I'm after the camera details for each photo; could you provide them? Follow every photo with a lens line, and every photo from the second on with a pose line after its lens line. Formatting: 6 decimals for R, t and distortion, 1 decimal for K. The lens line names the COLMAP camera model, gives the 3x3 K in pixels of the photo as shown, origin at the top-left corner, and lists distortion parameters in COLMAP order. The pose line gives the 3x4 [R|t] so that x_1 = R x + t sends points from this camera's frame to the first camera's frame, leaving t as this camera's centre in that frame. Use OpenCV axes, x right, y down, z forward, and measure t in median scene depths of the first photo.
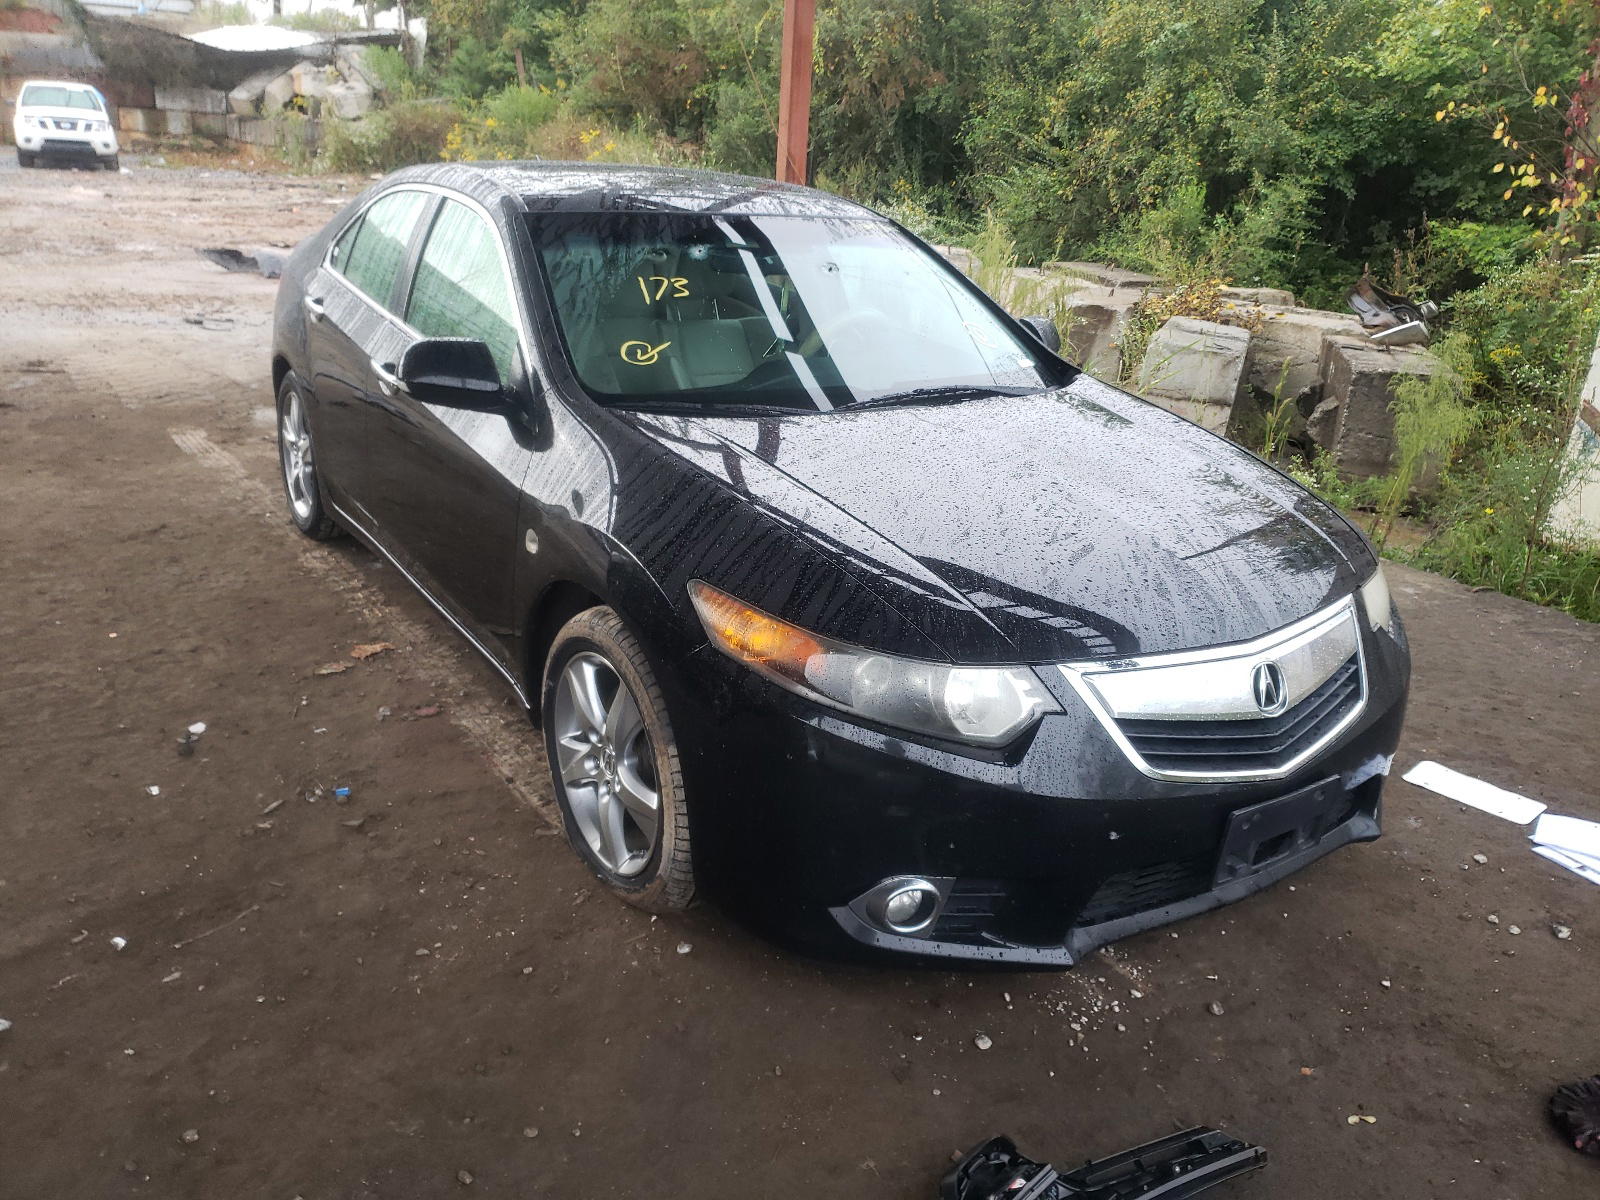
lens RADIAL K [[1271.6, 0, 779.0], [0, 1271.6, 531.7], [0, 0, 1]] dist [-0.006174, 0.066480]
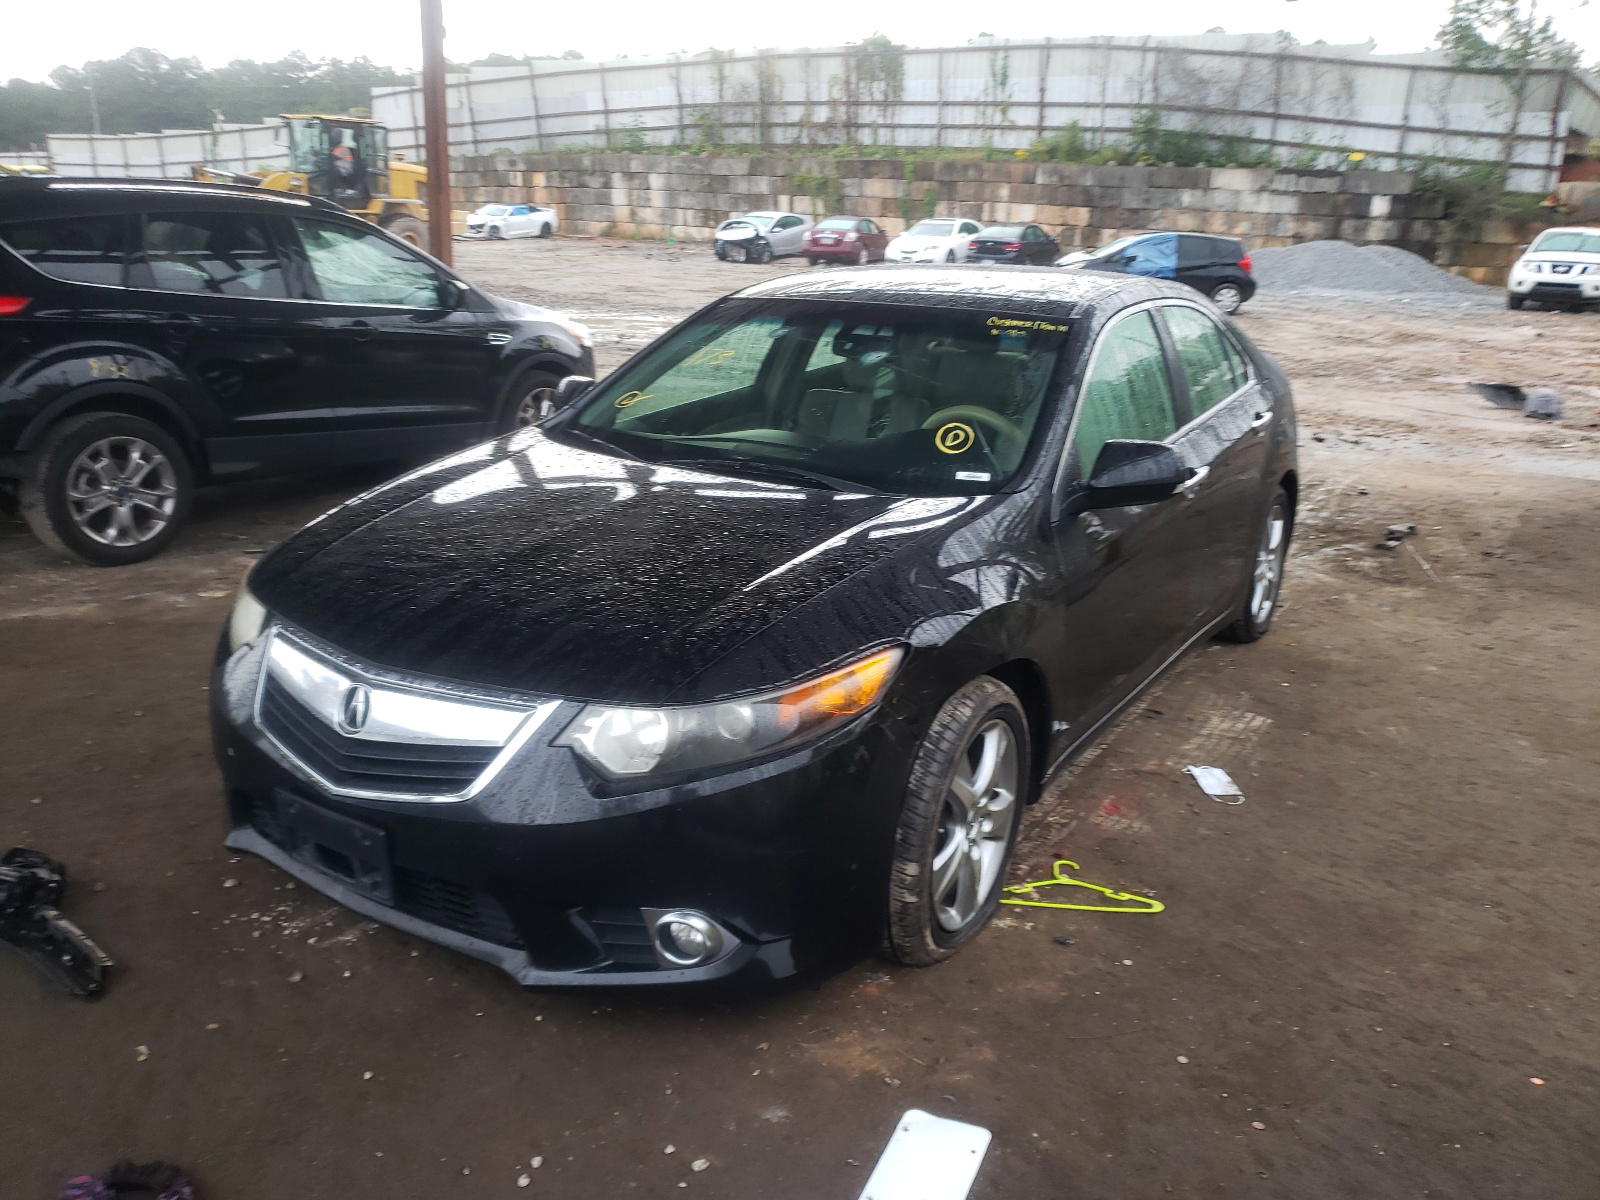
lens RADIAL K [[1271.6, 0, 779.0], [0, 1271.6, 531.7], [0, 0, 1]] dist [-0.006174, 0.066480]
pose [[0.405565, 0.180909, -0.895985, 0.993818], [-0.279041, 0.957931, 0.067110, -0.125949], [0.870433, 0.222799, 0.438984, 0.555508]]
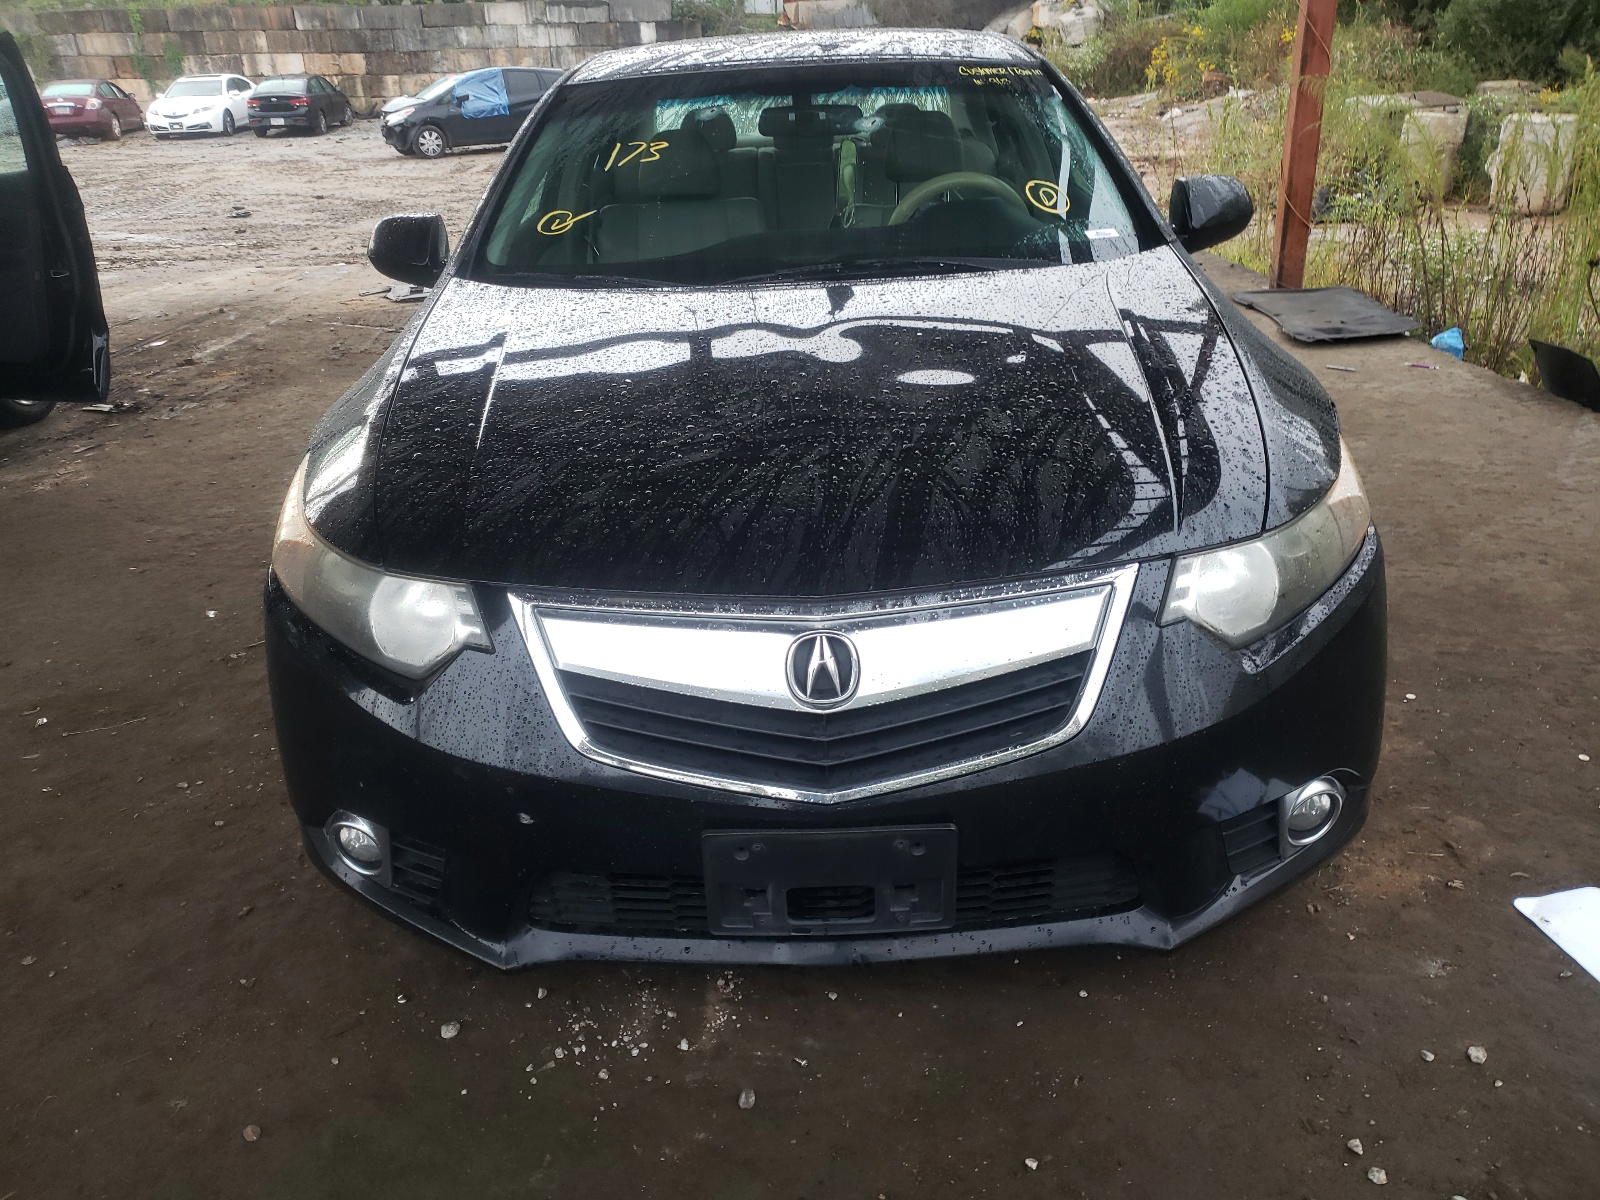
lens RADIAL K [[1271.6, 0, 779.0], [0, 1271.6, 531.7], [0, 0, 1]] dist [-0.006174, 0.066480]
pose [[0.828847, 0.107836, -0.548985, 0.512936], [-0.080556, 0.994027, 0.073632, 0.000439], [0.553646, -0.016806, 0.832582, 0.299953]]
